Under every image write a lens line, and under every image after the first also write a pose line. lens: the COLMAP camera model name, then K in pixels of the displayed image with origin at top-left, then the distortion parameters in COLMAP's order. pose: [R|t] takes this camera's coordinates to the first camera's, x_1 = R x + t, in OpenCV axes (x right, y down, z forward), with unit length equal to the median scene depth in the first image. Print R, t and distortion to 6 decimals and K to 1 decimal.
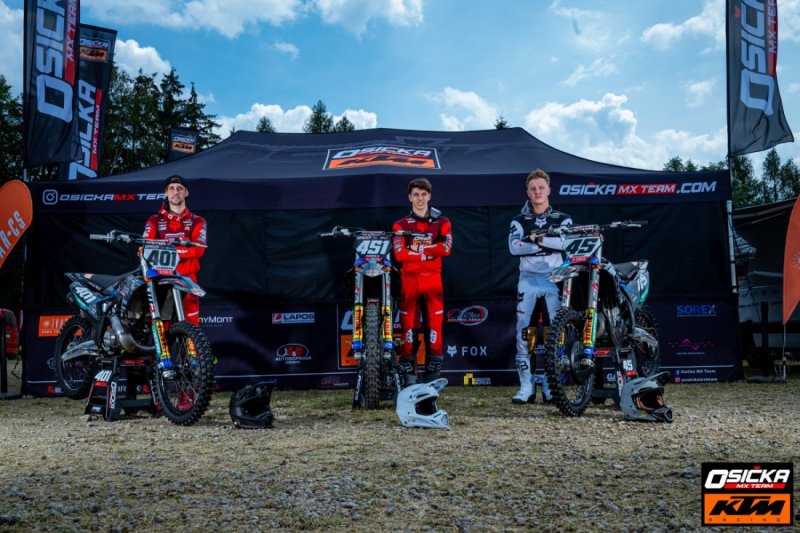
lens RADIAL K [[749.4, 0, 398.9], [0, 749.4, 271.8], [0, 0, 1]] dist [0.002575, 0.000000]
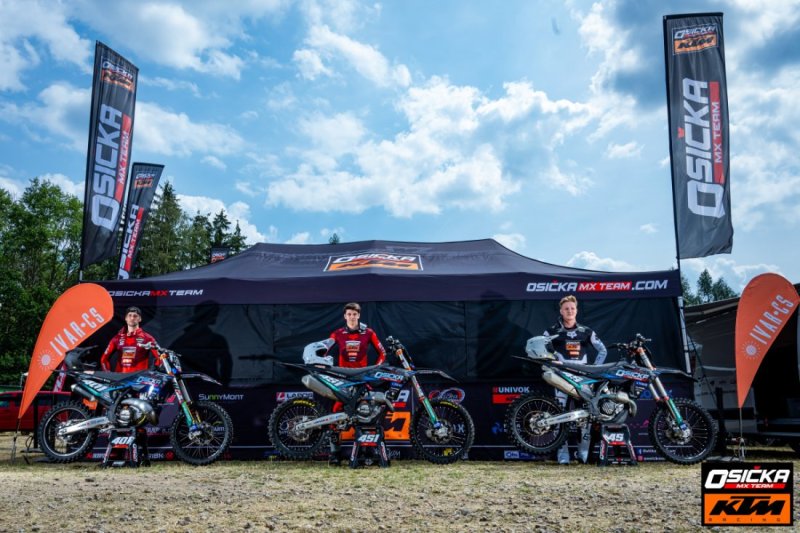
lens RADIAL K [[593.2, 0, 352.6], [0, 593.2, 303.5], [0, 0, 1]] dist [-0.002390, 0.010660]
pose [[0.997112, 0.001269, -0.075936, 0.018078], [-0.009690, 0.993815, -0.110629, 0.020234], [0.075325, 0.111045, 0.990957, 0.085435]]
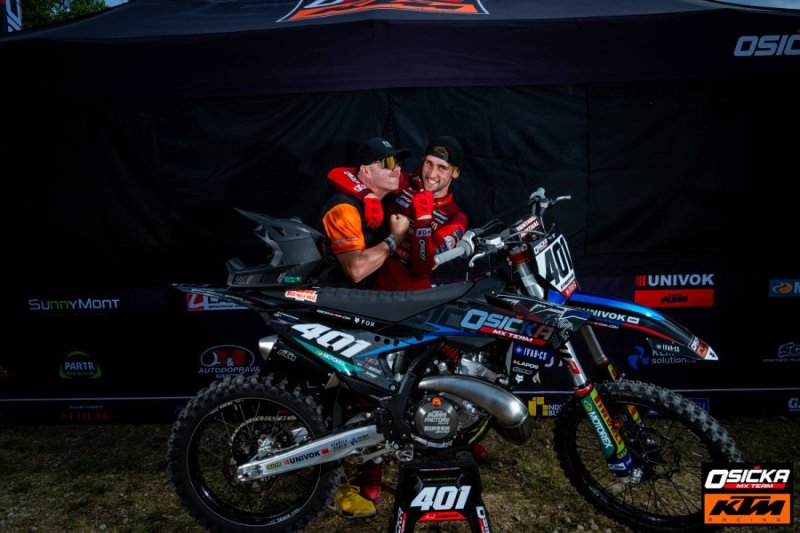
lens RADIAL K [[530.8, 0, 396.1], [0, 530.8, 274.0], [0, 0, 1]] dist [-0.002022, -0.000604]
pose [[0.998285, -0.000594, -0.058531, 0.011181], [0.013311, 0.976055, 0.217118, -0.044016], [0.057000, -0.217524, 0.974389, 0.652035]]
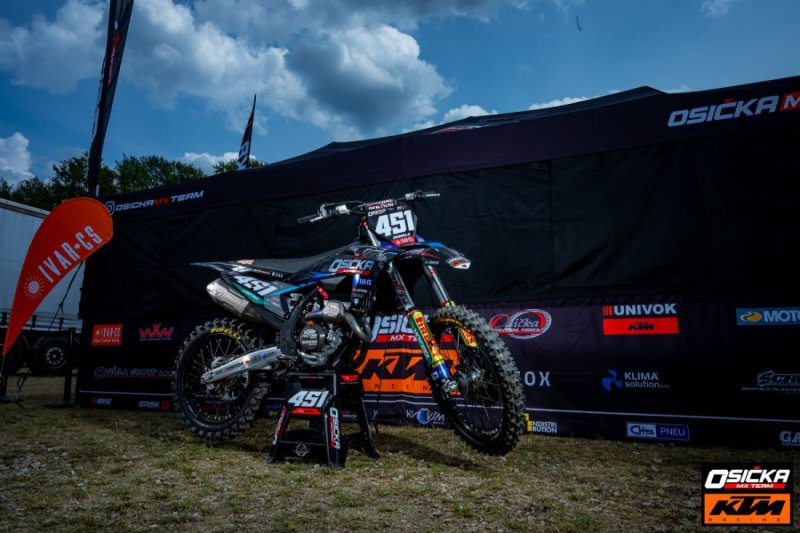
lens RADIAL K [[530.8, 0, 401.3], [0, 530.8, 266.4], [0, 0, 1]] dist [-0.002022, -0.000604]
pose [[0.904598, -0.047712, -0.423588, 0.211363], [0.007748, 0.995392, -0.095573, 0.055644], [0.426196, 0.083173, 0.900799, 0.581084]]
